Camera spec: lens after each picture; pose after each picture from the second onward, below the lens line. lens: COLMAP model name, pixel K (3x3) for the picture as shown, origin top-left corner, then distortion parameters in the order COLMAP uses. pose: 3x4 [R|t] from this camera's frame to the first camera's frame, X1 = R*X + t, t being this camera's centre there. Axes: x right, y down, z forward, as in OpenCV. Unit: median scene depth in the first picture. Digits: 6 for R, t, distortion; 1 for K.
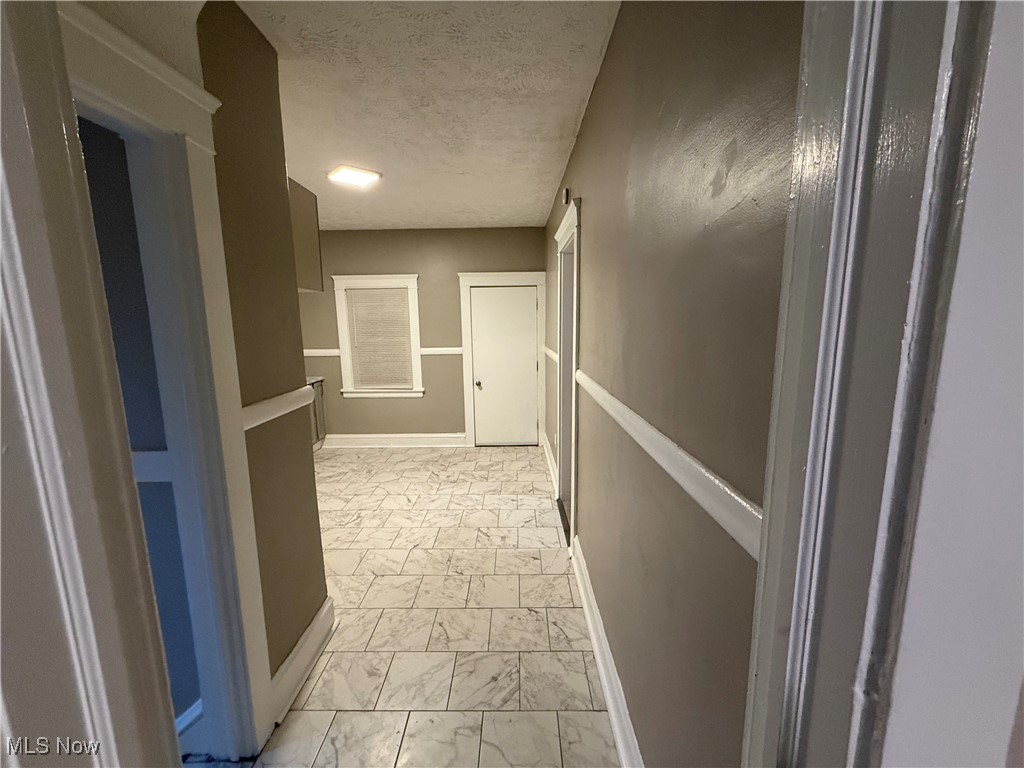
lens RADIAL K [[408.3, 0, 509.1], [0, 408.3, 382.3], [0, 0, 1]] dist [-0.000005, 0.000195]
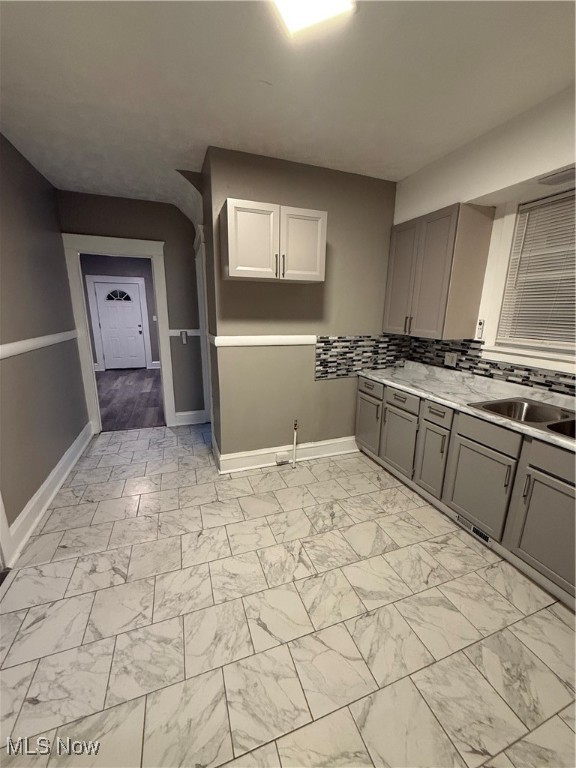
lens RADIAL K [[306.3, 0, 288.5], [0, 306.3, 383.1], [0, 0, 1]] dist [-0.000005, 0.000195]
pose [[-0.935114, 0.083413, -0.344389, -0.163211], [-0.053496, 0.927526, 0.369910, -0.170712], [0.350286, 0.364331, -0.862880, 1.256040]]
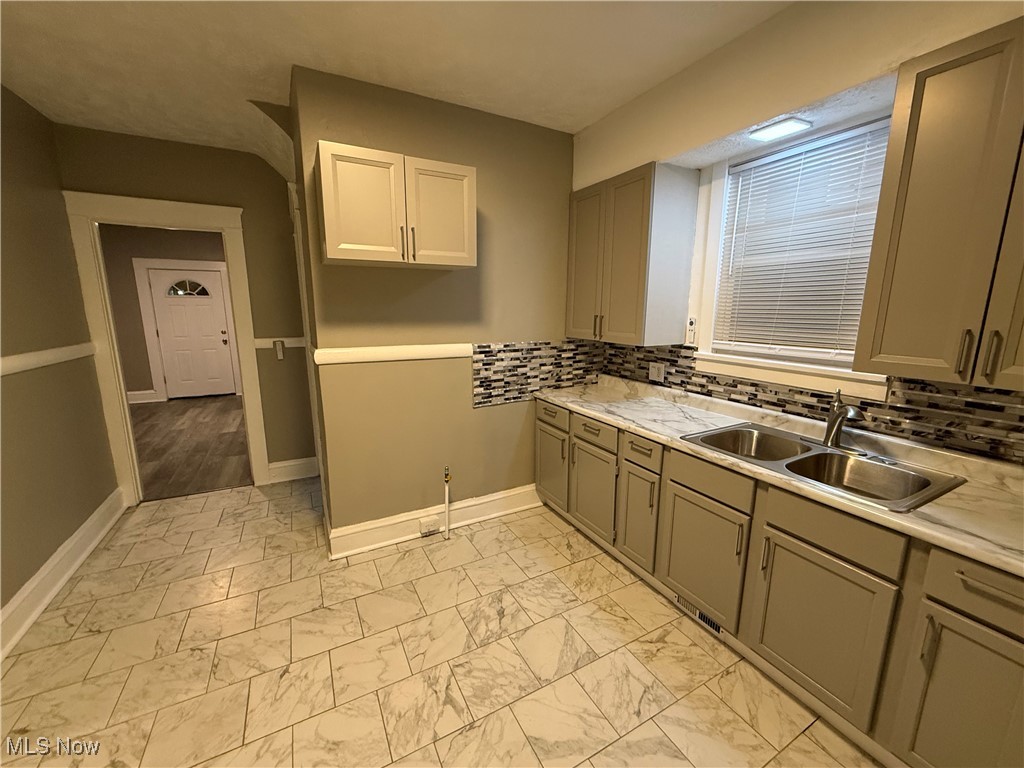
lens RADIAL K [[408.3, 0, 510.9], [0, 408.3, 383.6], [0, 0, 1]] dist [-0.000005, 0.000195]
pose [[-0.878280, 0.099269, -0.467729, -0.224854], [-0.062560, 0.945945, 0.318237, -0.165651], [0.474037, 0.308762, -0.824594, 1.212311]]
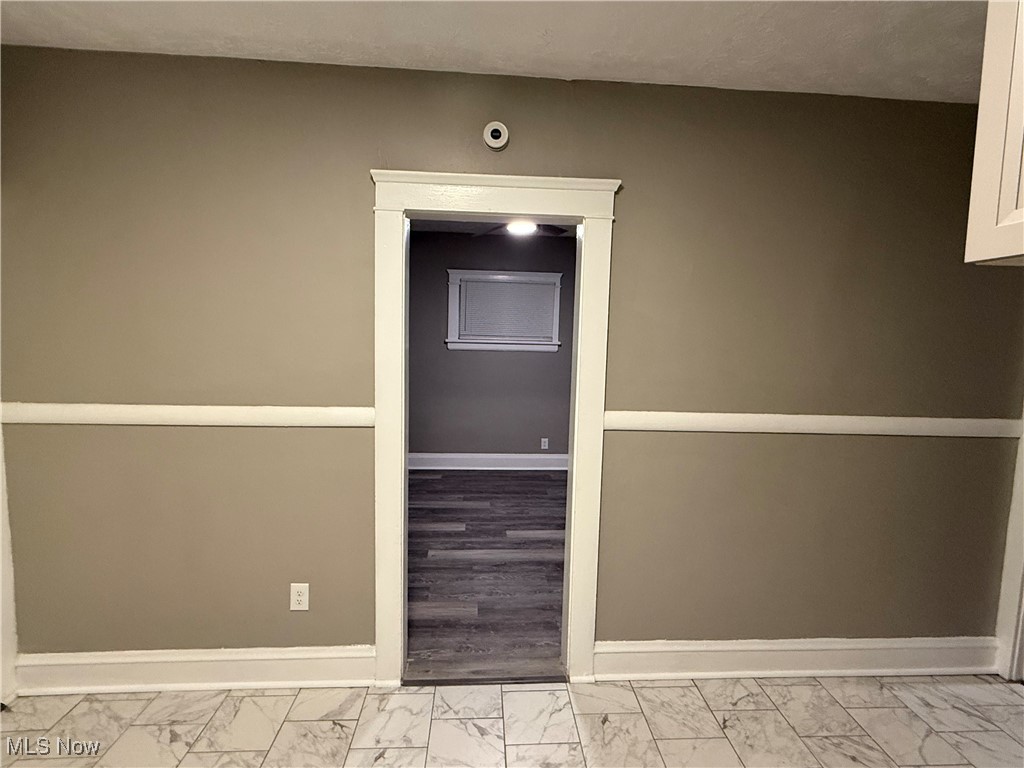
lens RADIAL K [[511.5, 0, 514.2], [0, 511.5, 379.1], [0, 0, 1]] dist [0.000165, 0.000013]
pose [[-0.078195, -0.073901, 0.994195, -0.503500], [0.122015, 0.989042, 0.083115, -0.128898], [-0.989443, 0.127806, -0.068321, 0.844650]]
